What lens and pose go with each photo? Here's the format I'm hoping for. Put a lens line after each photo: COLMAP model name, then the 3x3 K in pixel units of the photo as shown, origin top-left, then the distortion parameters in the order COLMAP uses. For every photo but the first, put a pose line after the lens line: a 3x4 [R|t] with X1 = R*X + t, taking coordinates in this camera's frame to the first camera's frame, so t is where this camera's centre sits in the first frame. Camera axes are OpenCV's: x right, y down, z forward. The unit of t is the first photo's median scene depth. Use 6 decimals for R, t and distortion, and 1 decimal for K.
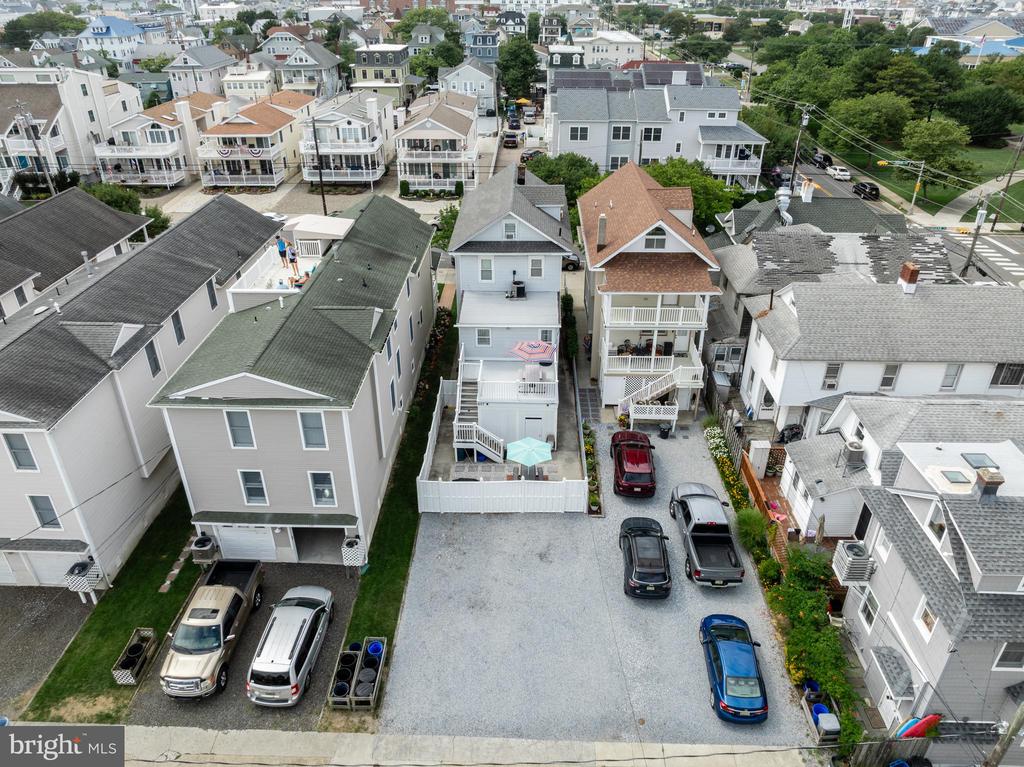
lens RADIAL K [[722.1, 0, 512.0], [0, 722.1, 383.5], [0, 0, 1]] dist [-0.033955, -0.001937]
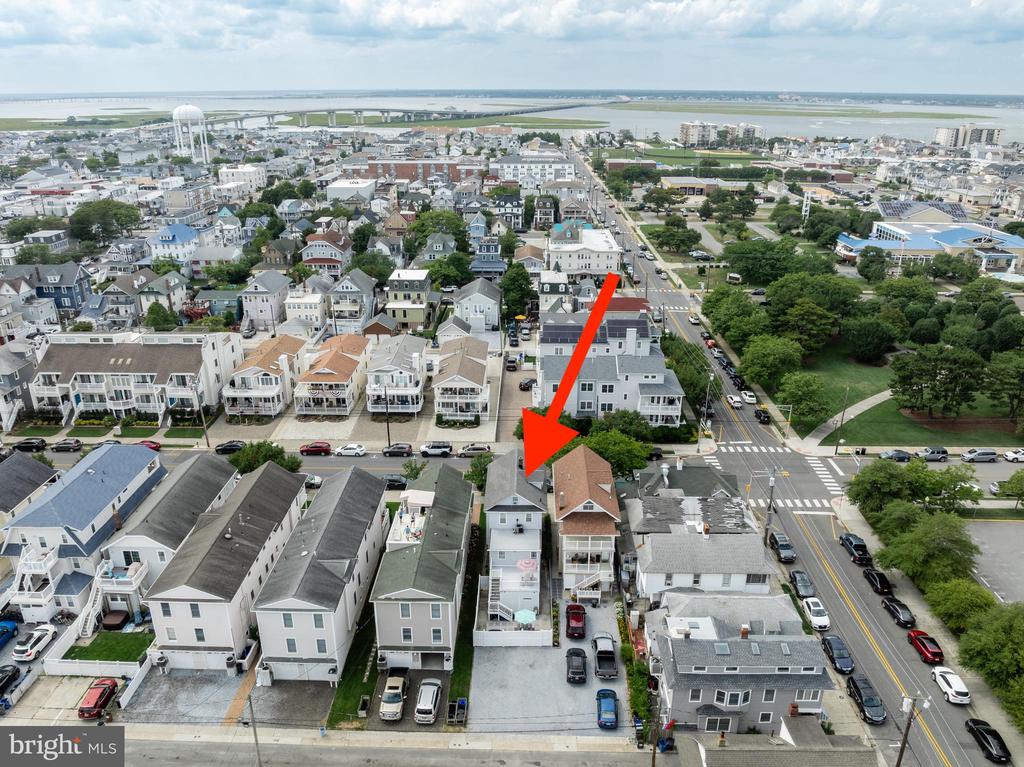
lens RADIAL K [[784.2, 0, 512.0], [0, 784.2, 421.1], [0, 0, 1]] dist [-0.028272, -0.001900]
pose [[0.999988, -0.001448, 0.004649, -0.021365], [0.001948, 0.993974, -0.109596, -0.192645], [-0.004463, 0.109604, 0.993965, -1.157865]]
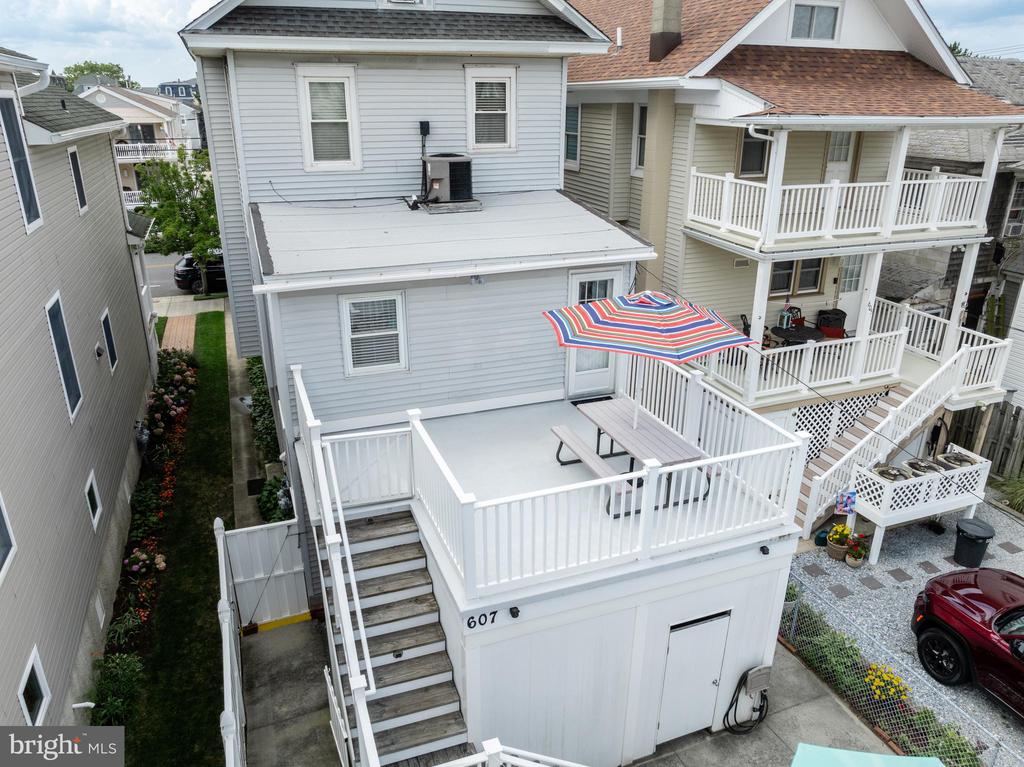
lens RADIAL K [[722.1, 0, 512.0], [0, 722.1, 383.5], [0, 0, 1]] dist [-0.033955, -0.001937]
pose [[0.923061, -0.137678, 0.359170, -0.088943], [0.184941, 0.977591, -0.100564, -0.011402], [-0.337276, 0.159252, 0.927838, 0.743110]]
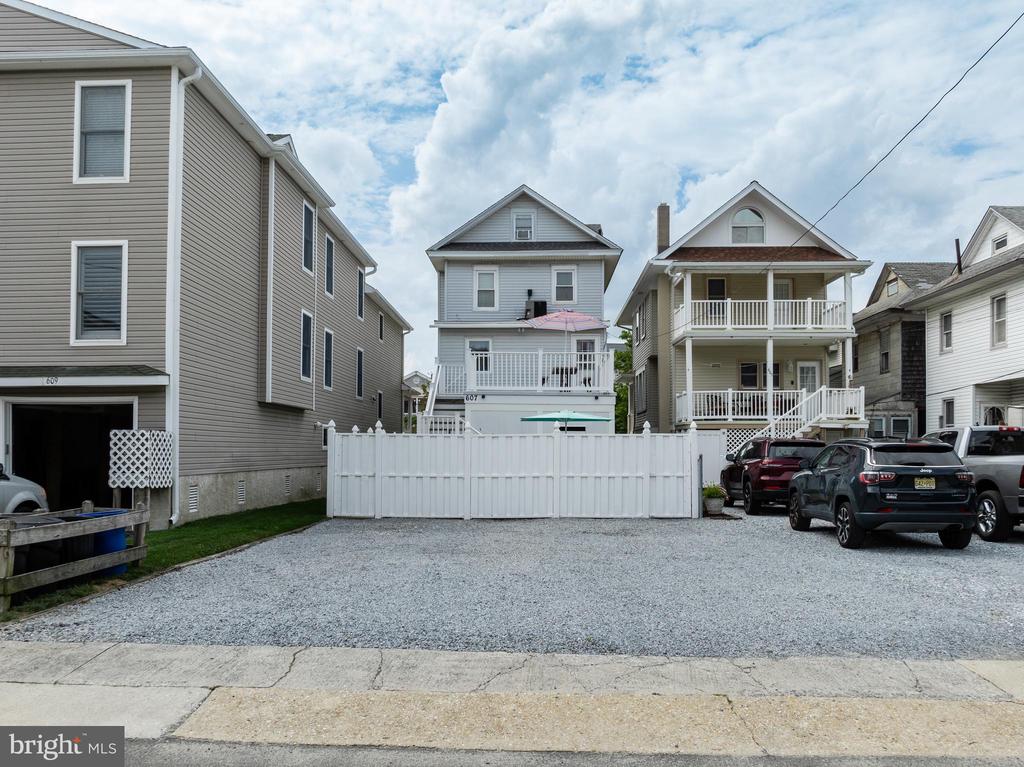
lens RADIAL K [[826.7, 0, 510.3], [0, 826.7, 439.3], [0, 0, 1]] dist [-0.014839, -0.002826]
pose [[0.999978, 0.004891, -0.004589, -0.010361], [-0.006544, 0.861249, -0.508140, 0.339047], [0.001467, 0.508159, 0.861262, 0.448088]]
